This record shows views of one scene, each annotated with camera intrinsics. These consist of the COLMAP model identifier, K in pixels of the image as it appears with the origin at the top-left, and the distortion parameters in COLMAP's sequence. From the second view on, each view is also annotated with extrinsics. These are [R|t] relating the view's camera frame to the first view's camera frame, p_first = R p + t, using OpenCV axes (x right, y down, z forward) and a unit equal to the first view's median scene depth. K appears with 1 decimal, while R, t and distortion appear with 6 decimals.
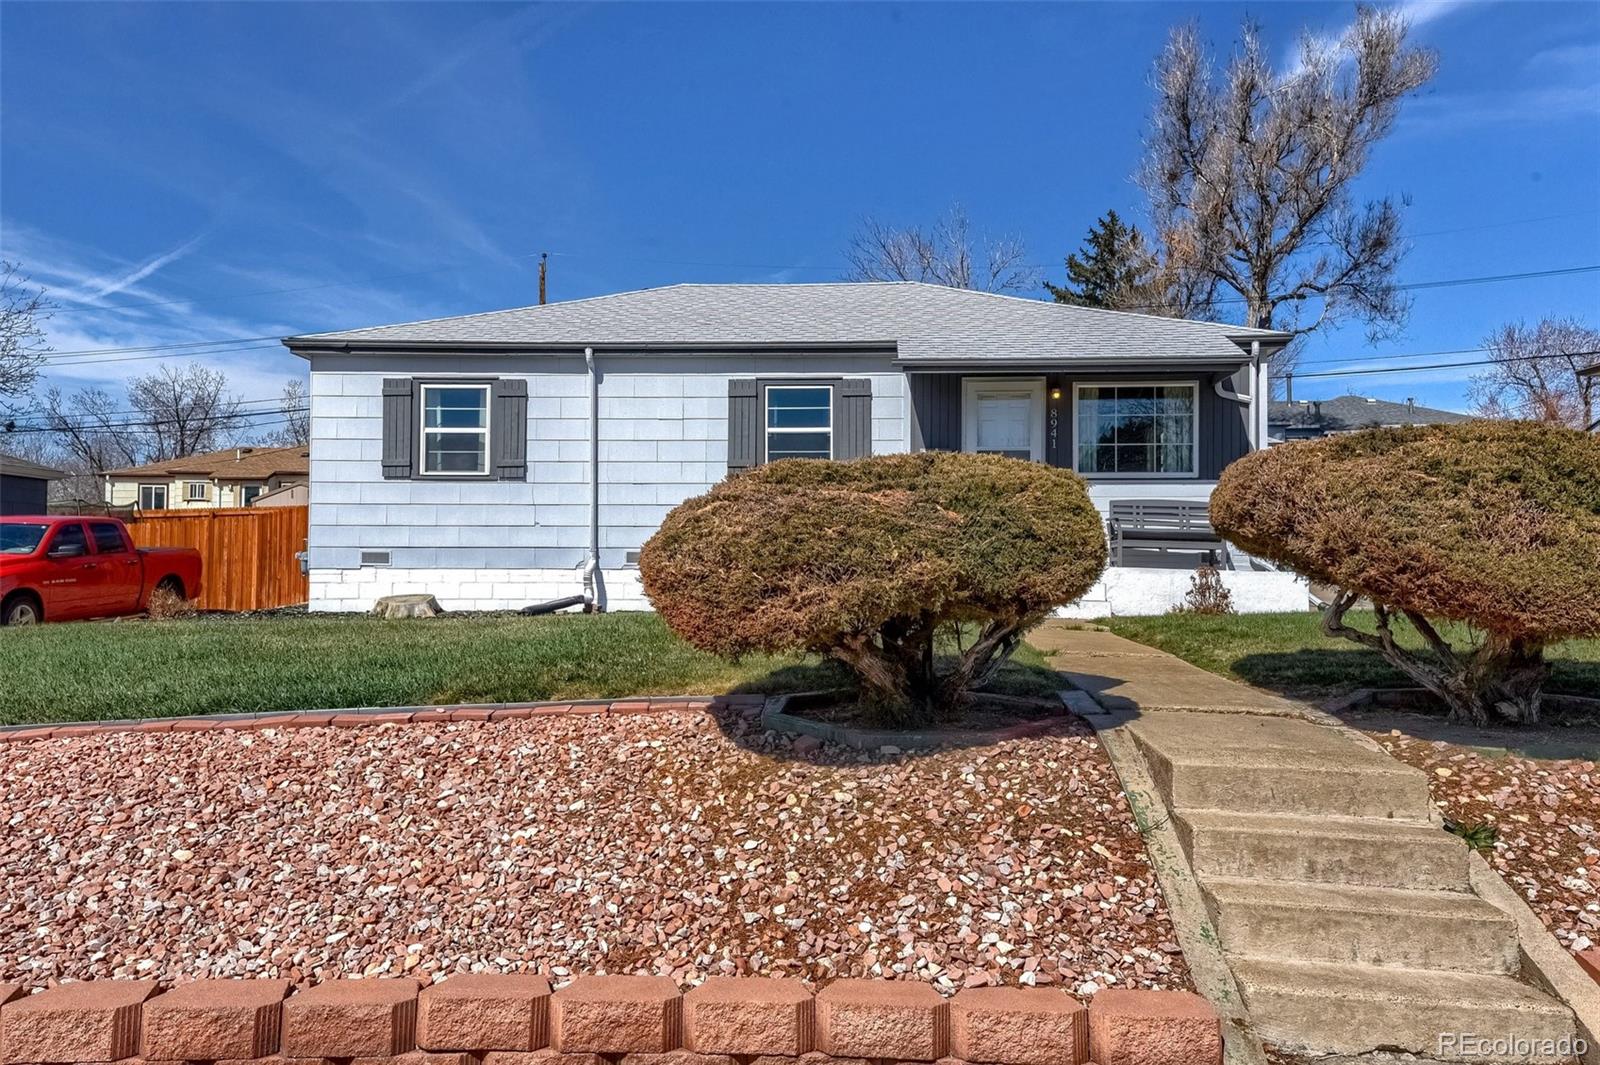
lens RADIAL K [[901.8, 0, 800.0], [0, 901.8, 532.5], [0, 0, 1]] dist [0.025920, 0.000056]
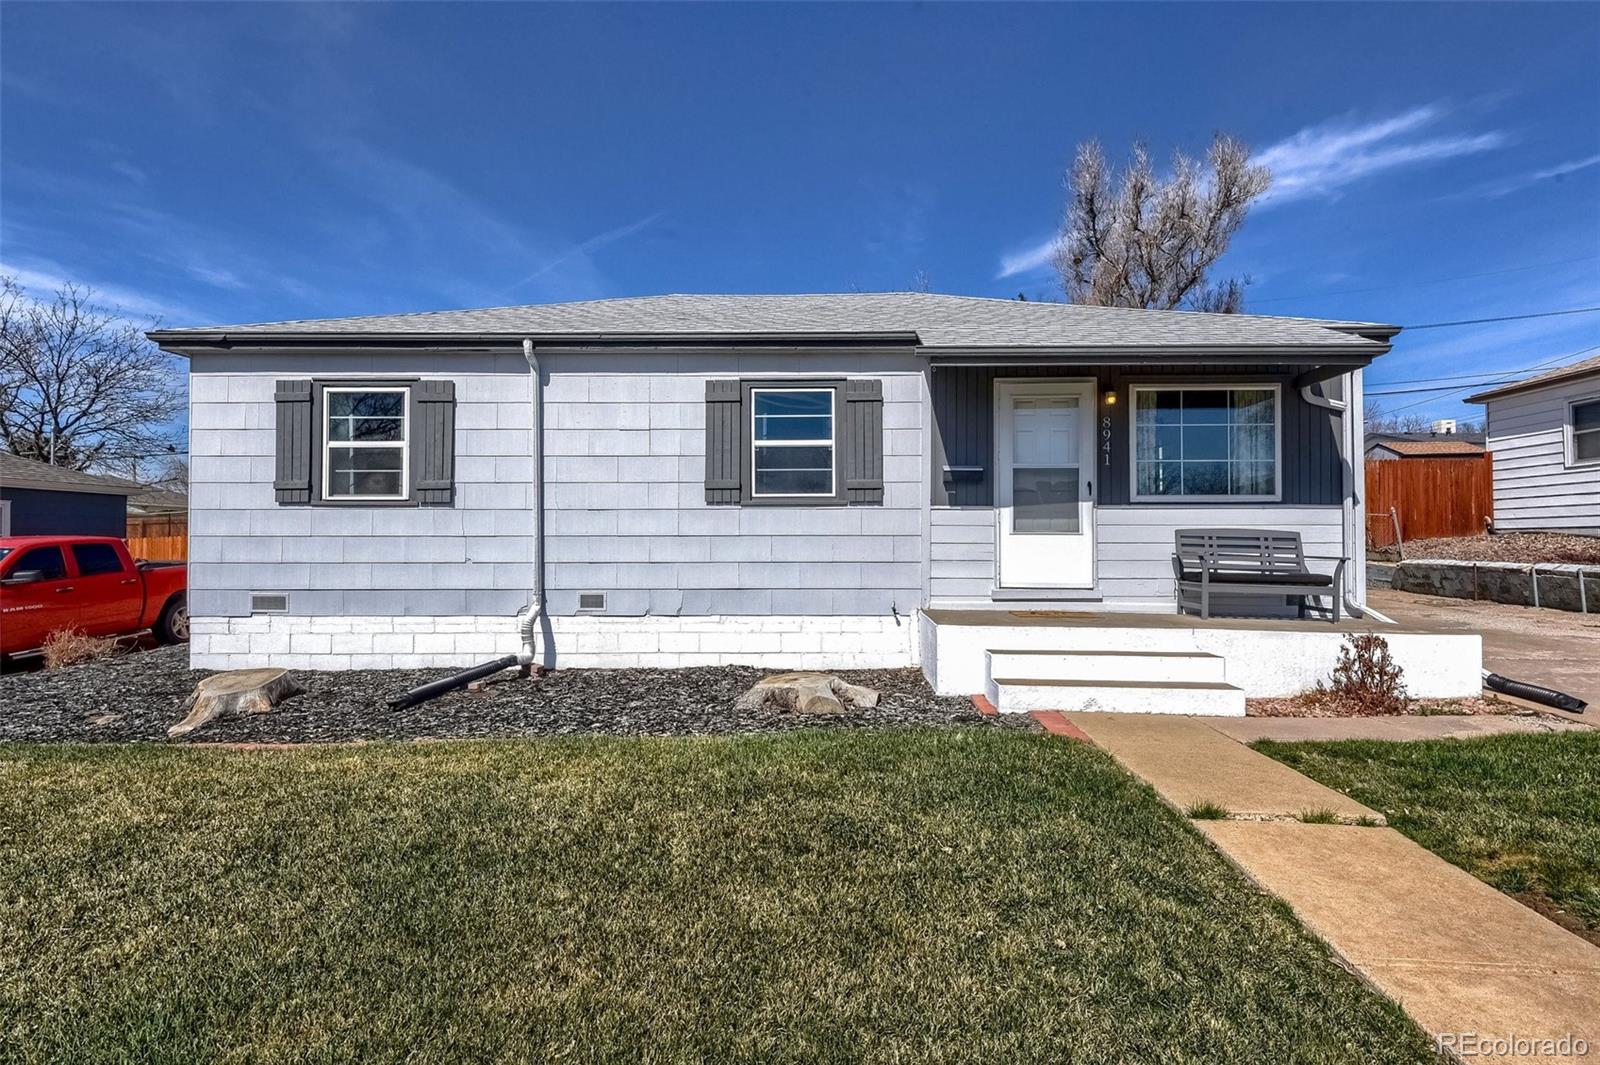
lens RADIAL K [[695.8, 0, 836.2], [0, 695.8, 533.5], [0, 0, 1]] dist [0.007242, -0.016514]
pose [[0.998767, -0.006415, 0.049222, 0.005884], [0.005965, 0.999939, 0.009286, -0.037096], [-0.049279, -0.008981, 0.998745, 0.365445]]
